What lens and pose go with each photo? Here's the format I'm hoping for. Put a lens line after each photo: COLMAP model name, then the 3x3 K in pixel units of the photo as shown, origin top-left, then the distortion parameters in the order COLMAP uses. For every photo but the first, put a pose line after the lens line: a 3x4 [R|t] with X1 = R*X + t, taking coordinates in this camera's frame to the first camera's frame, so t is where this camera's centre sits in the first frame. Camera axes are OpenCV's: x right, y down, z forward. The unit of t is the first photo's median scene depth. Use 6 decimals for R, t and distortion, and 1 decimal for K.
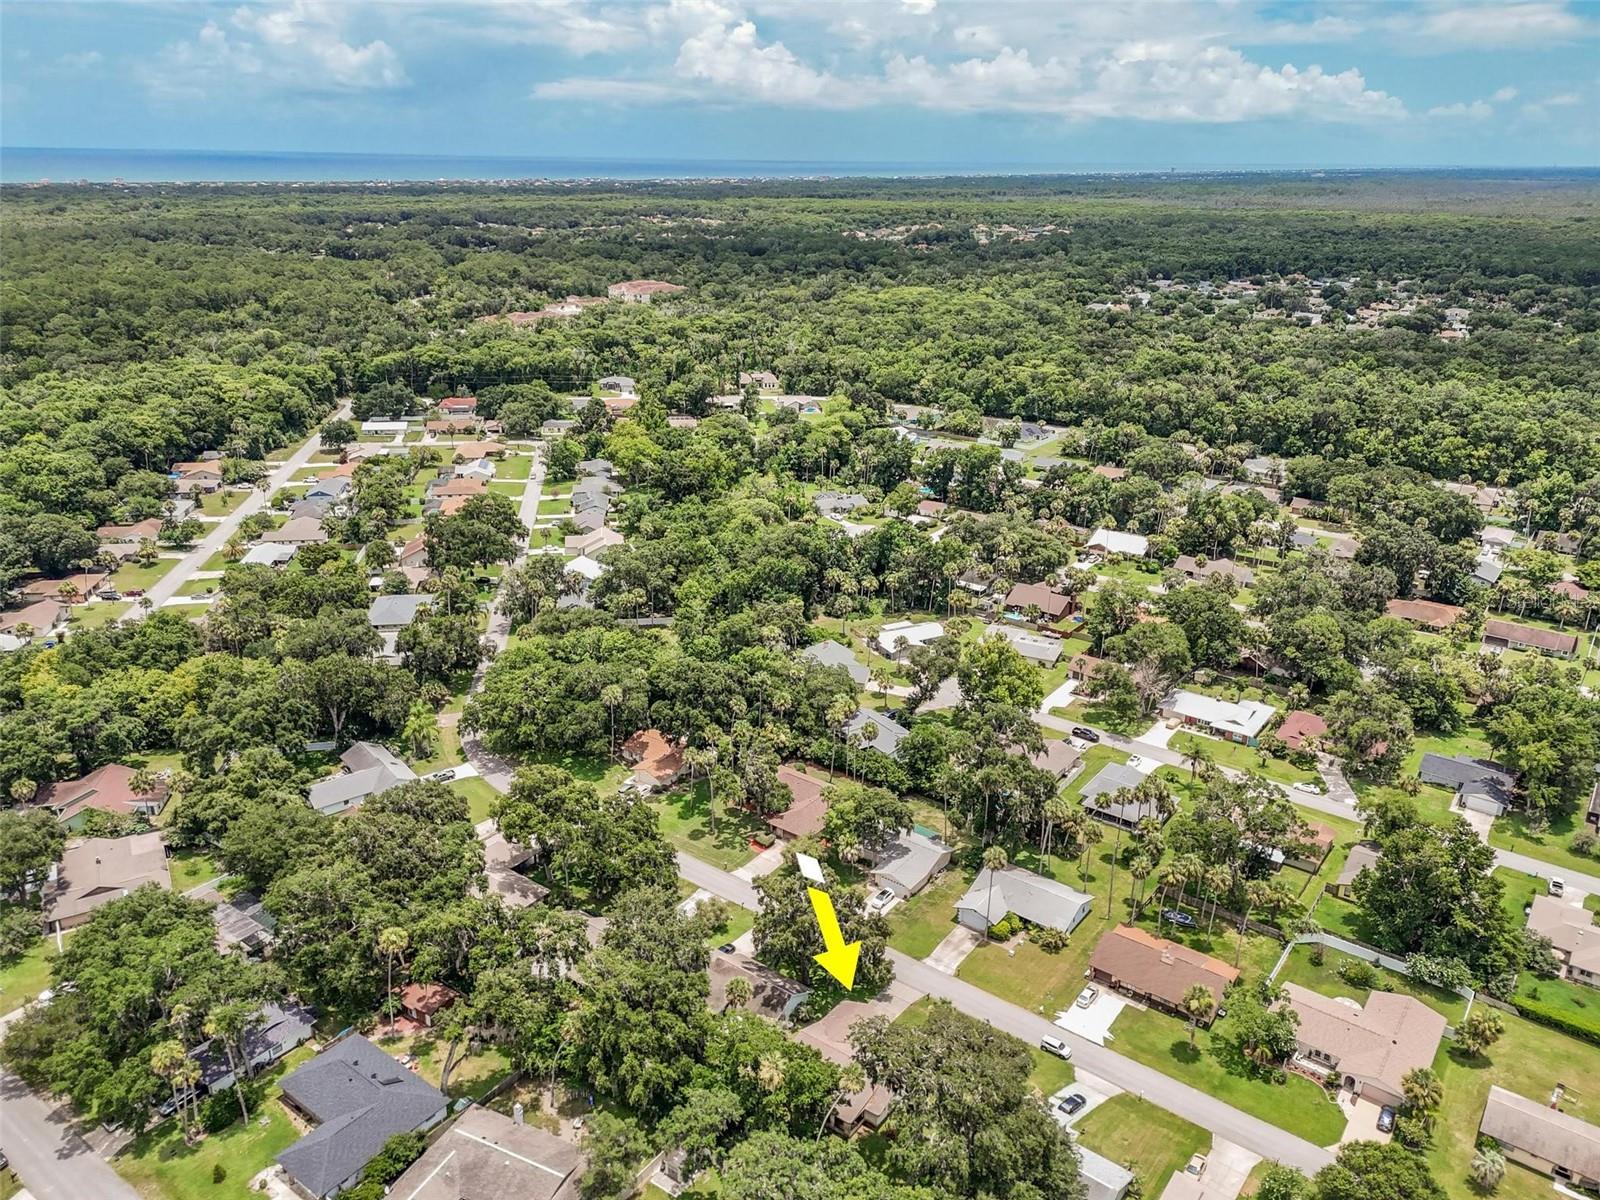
lens RADIAL K [[1174.6, 0, 787.4], [0, 1174.6, 605.4], [0, 0, 1]] dist [0.067665, -0.062280]
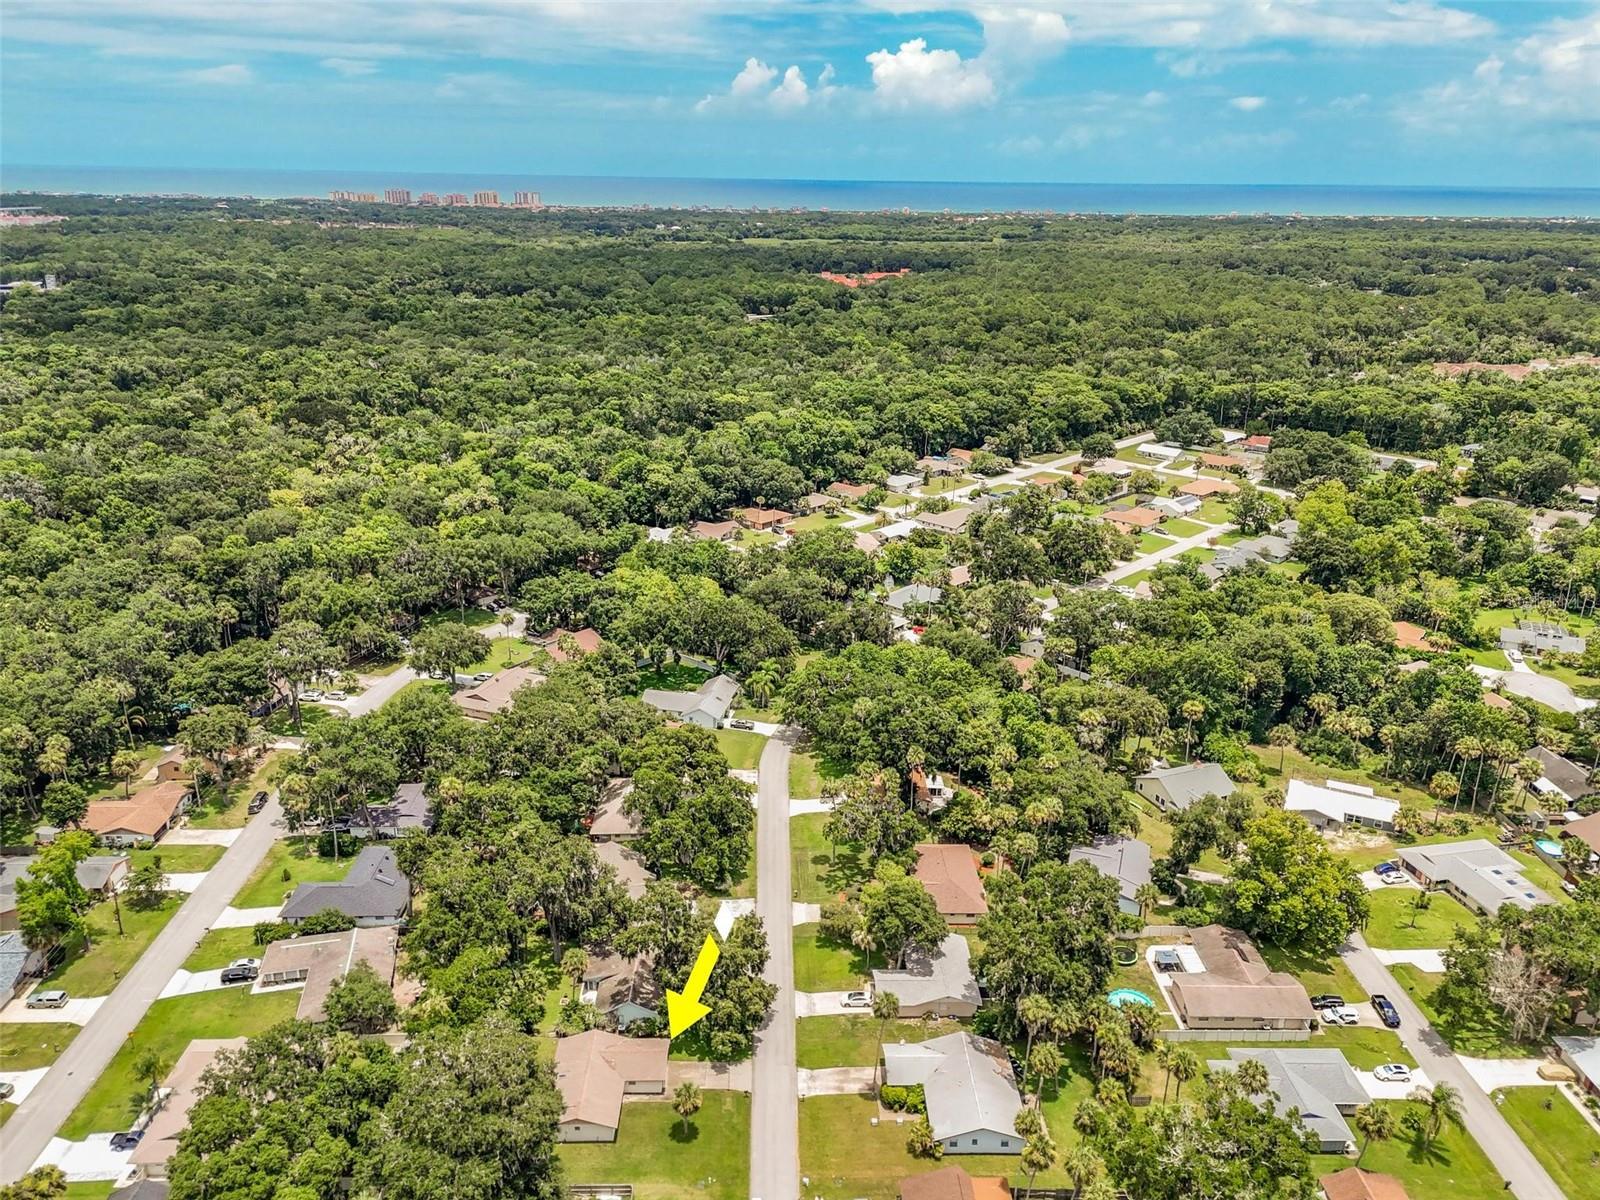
lens RADIAL K [[1174.6, 0, 795.7], [0, 1174.6, 588.8], [0, 0, 1]] dist [0.067665, -0.062280]
pose [[0.617663, 0.254418, -0.744153, 0.304920], [-0.283175, 0.954707, 0.091362, -0.055057], [0.733692, 0.154295, 0.661732, 0.166710]]
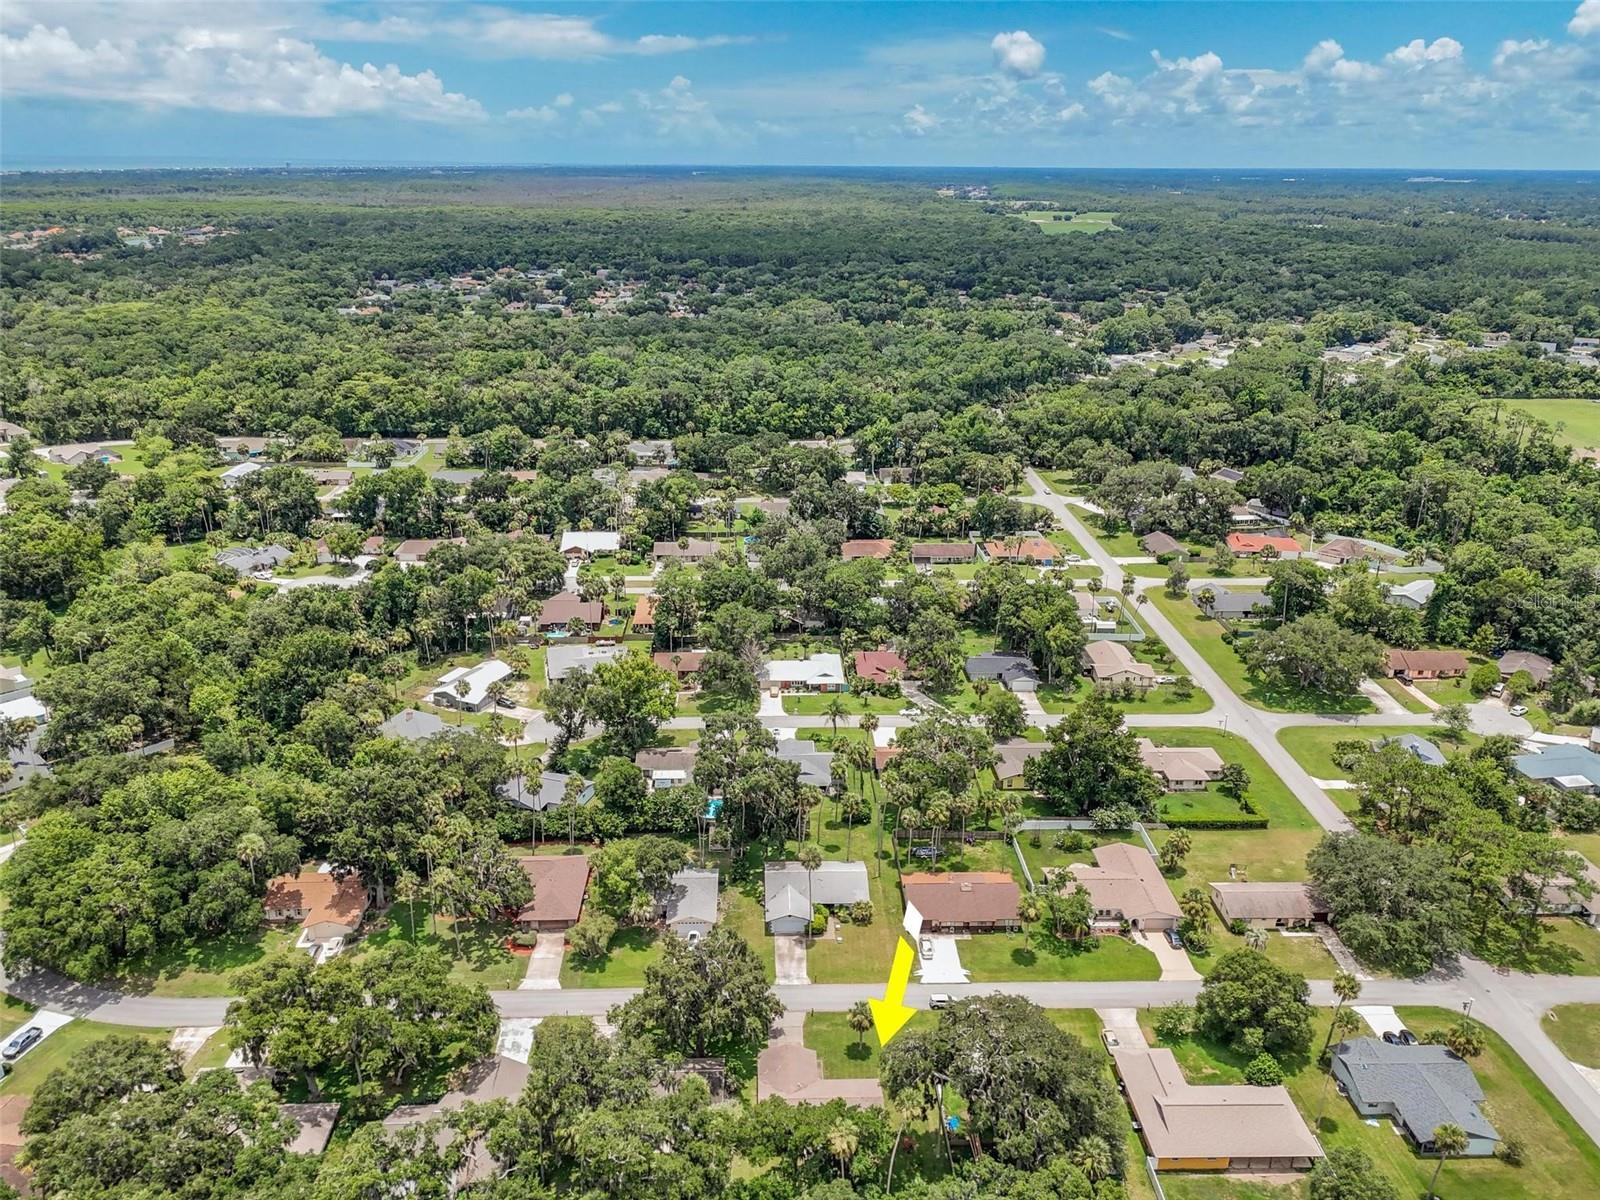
lens RADIAL K [[1174.6, 0, 794.0], [0, 1174.6, 608.8], [0, 0, 1]] dist [0.067665, -0.062280]
pose [[0.773108, -0.225839, 0.592707, -0.174352], [0.222569, 0.971636, 0.079910, -0.034923], [-0.593942, 0.070139, 0.801444, 0.082012]]
